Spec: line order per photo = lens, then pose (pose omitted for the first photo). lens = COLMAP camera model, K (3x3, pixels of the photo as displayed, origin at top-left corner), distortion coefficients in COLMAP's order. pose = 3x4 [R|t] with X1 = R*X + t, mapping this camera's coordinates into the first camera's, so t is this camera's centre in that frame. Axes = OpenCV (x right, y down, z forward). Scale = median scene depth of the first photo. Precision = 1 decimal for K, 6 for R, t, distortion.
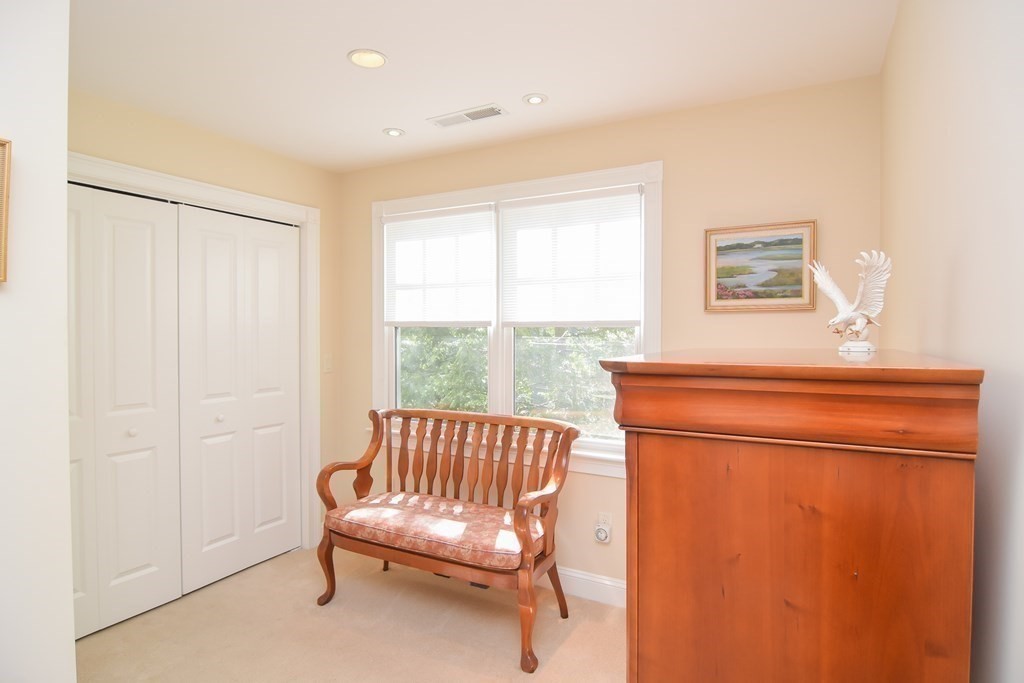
lens RADIAL K [[547.9, 0, 507.8], [0, 547.9, 338.5], [0, 0, 1]] dist [-0.017798, -0.000442]
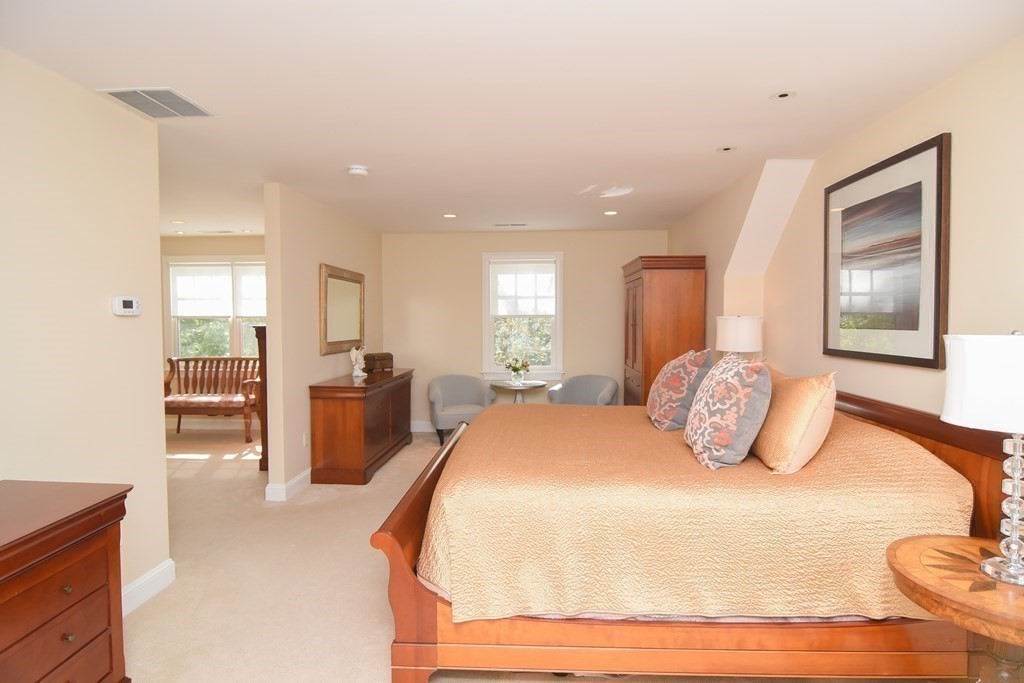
lens RADIAL K [[547.9, 0, 507.8], [0, 547.9, 338.5], [0, 0, 1]] dist [-0.017798, -0.000442]
pose [[0.904998, -0.024185, 0.424728, 0.045975], [0.013545, 0.999515, 0.028054, 0.013453], [-0.425201, -0.019636, 0.904886, -1.457031]]
